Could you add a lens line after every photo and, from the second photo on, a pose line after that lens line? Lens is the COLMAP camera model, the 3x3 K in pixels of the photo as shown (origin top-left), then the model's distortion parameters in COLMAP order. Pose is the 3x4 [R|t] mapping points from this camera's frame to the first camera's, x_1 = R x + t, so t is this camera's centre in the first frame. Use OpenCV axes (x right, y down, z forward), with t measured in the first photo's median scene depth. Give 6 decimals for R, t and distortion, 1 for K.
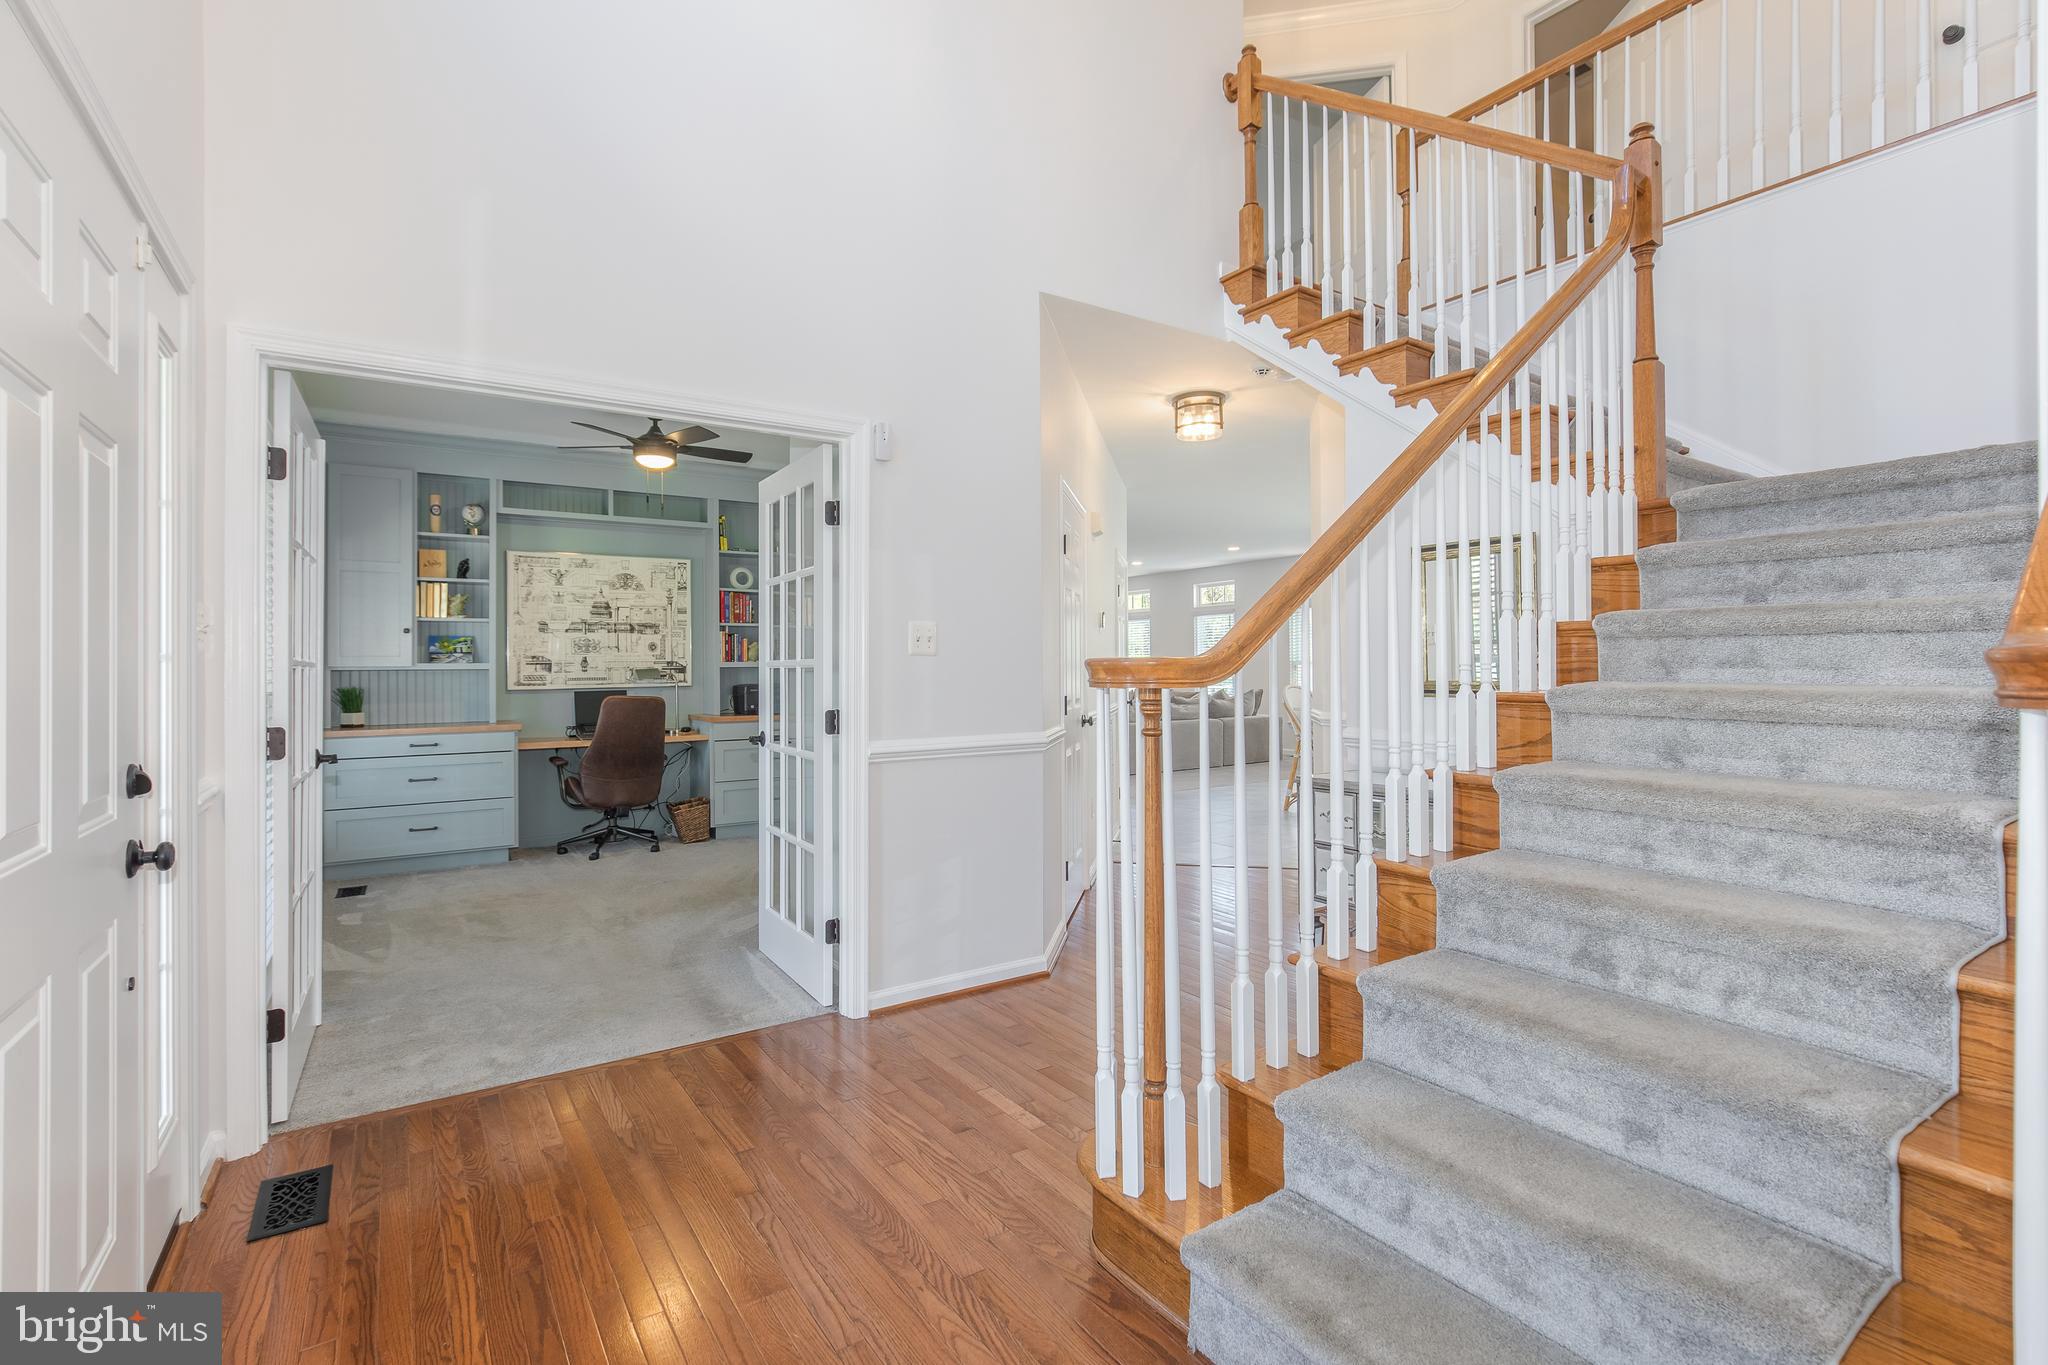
lens RADIAL K [[931.9, 0, 1015.2], [0, 931.9, 661.4], [0, 0, 1]] dist [-0.010147, 0.003369]
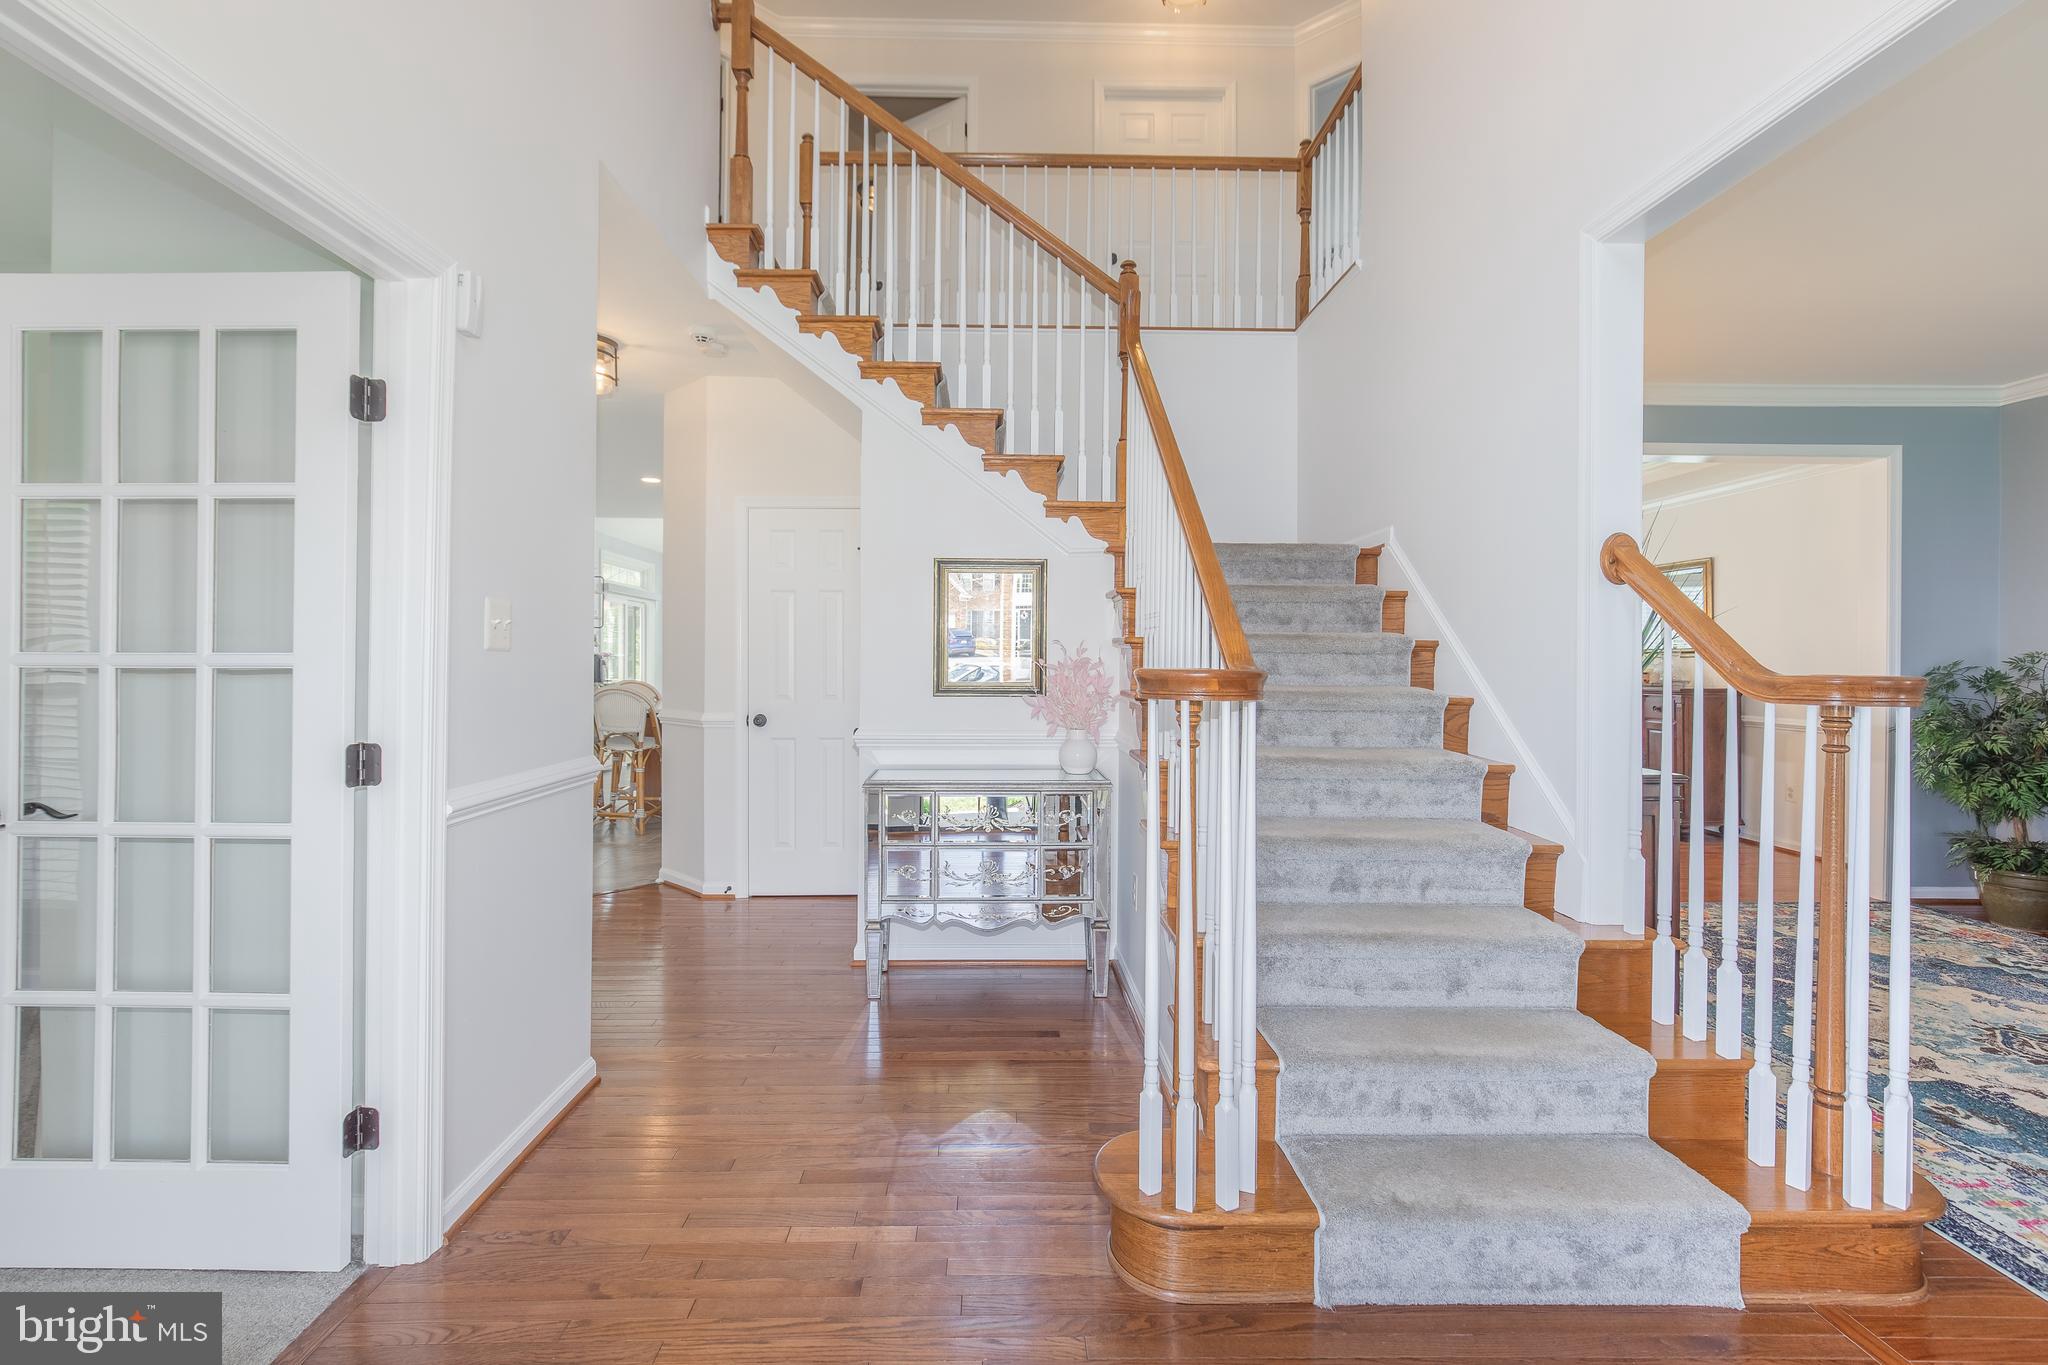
lens RADIAL K [[931.9, 0, 1012.5], [0, 931.9, 657.3], [0, 0, 1]] dist [-0.010147, 0.003369]
pose [[0.545082, 0.012881, 0.838284, -0.526919], [-0.016705, 0.999850, -0.004501, -0.005718], [-0.838216, -0.011550, 0.545216, 0.410745]]
